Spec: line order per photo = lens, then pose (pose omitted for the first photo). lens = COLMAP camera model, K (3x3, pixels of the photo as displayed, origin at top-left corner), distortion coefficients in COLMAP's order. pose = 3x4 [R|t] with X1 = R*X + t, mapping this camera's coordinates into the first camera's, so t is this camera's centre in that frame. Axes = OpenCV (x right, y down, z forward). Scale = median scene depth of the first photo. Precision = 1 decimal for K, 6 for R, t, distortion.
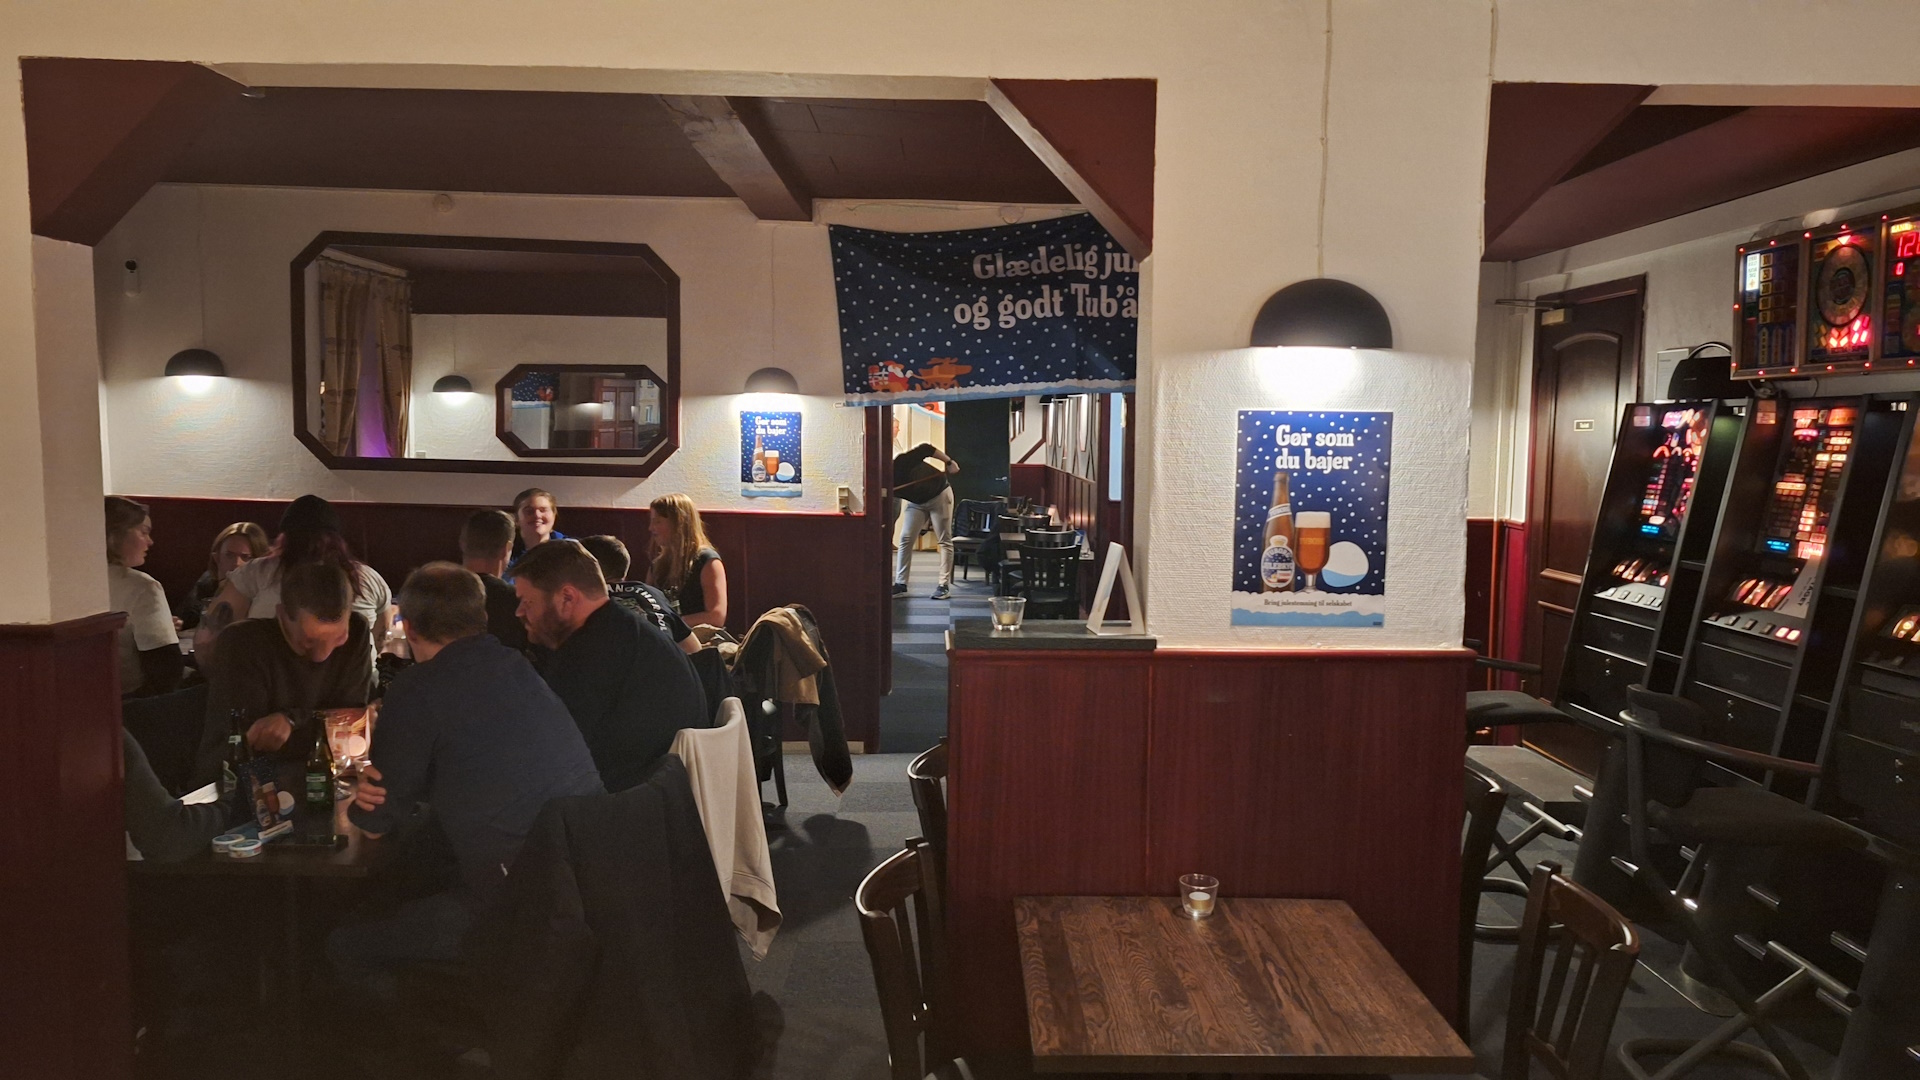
lens RADIAL K [[1335.7, 0, 971.1], [0, 1335.7, 546.9], [0, 0, 1]] dist [0.064442, -0.038498]
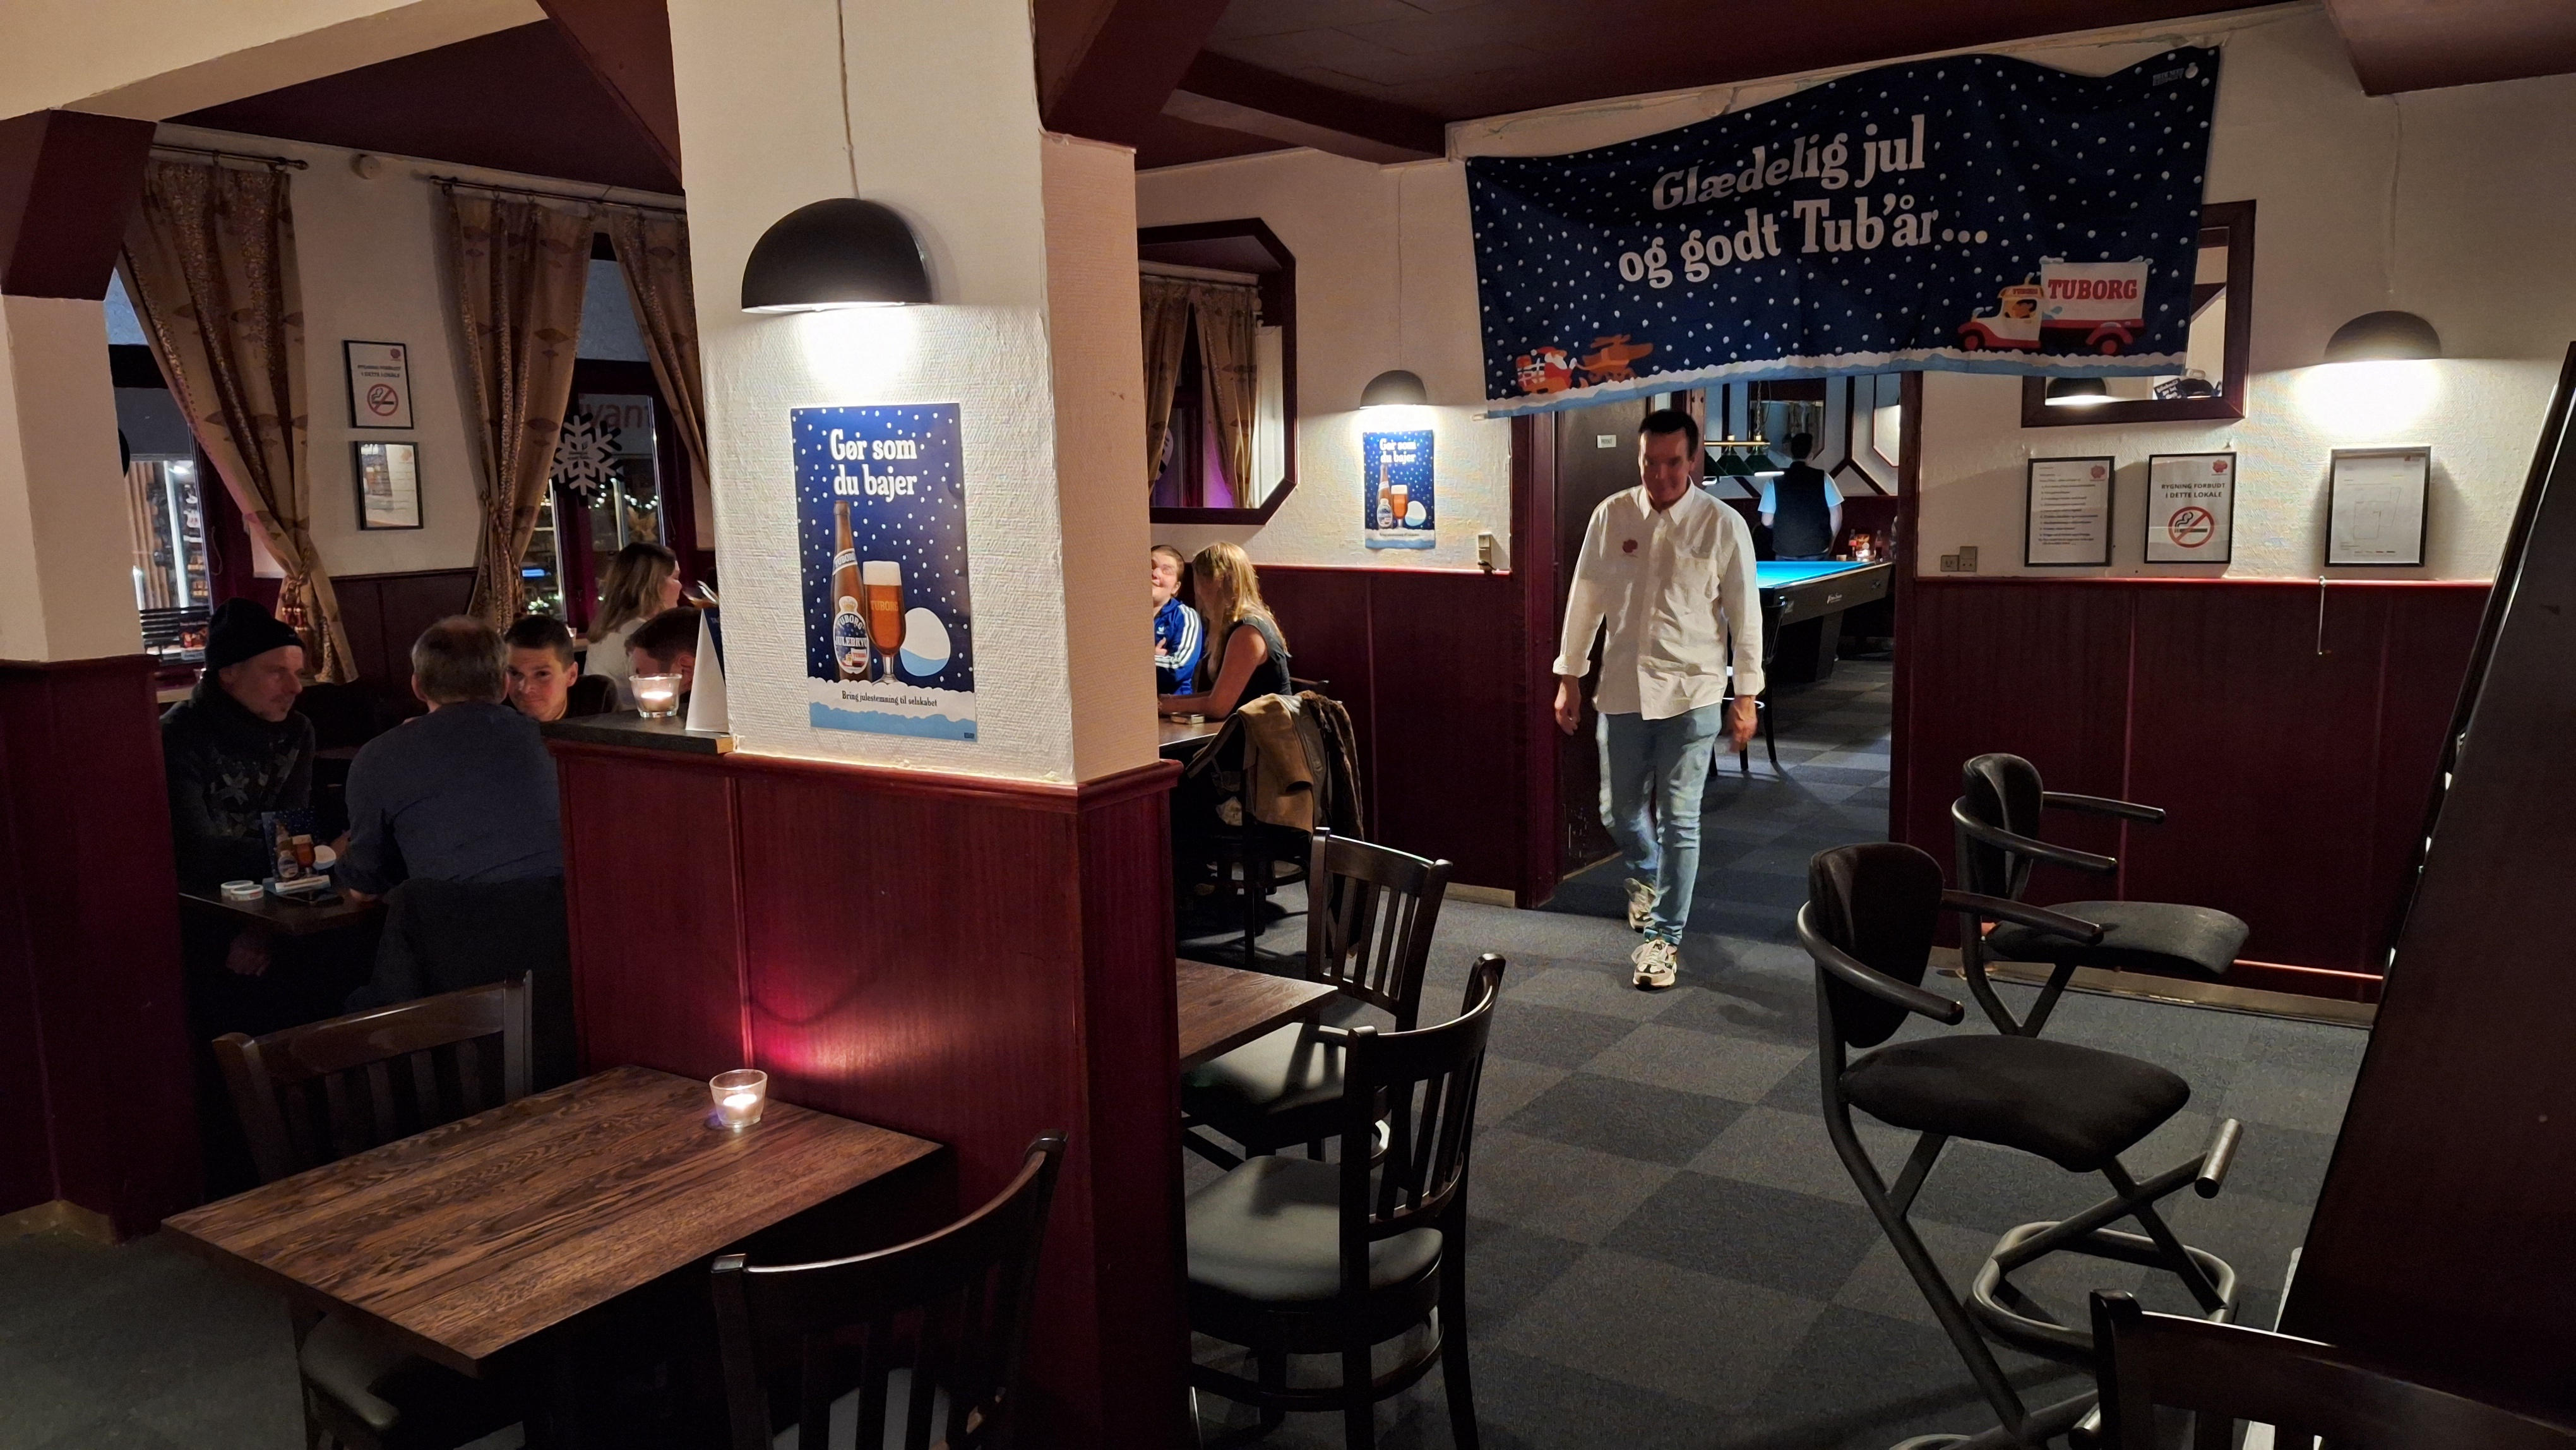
lens RADIAL K [[1792.3, 0, 1279.9], [0, 1792.3, 751.3], [0, 0, 1]] dist [0.064442, -0.038498]
pose [[0.809880, 0.062108, -0.583298, 0.388303], [-0.019812, 0.996708, 0.078620, -0.002613], [0.586261, -0.052116, 0.808444, 0.163273]]
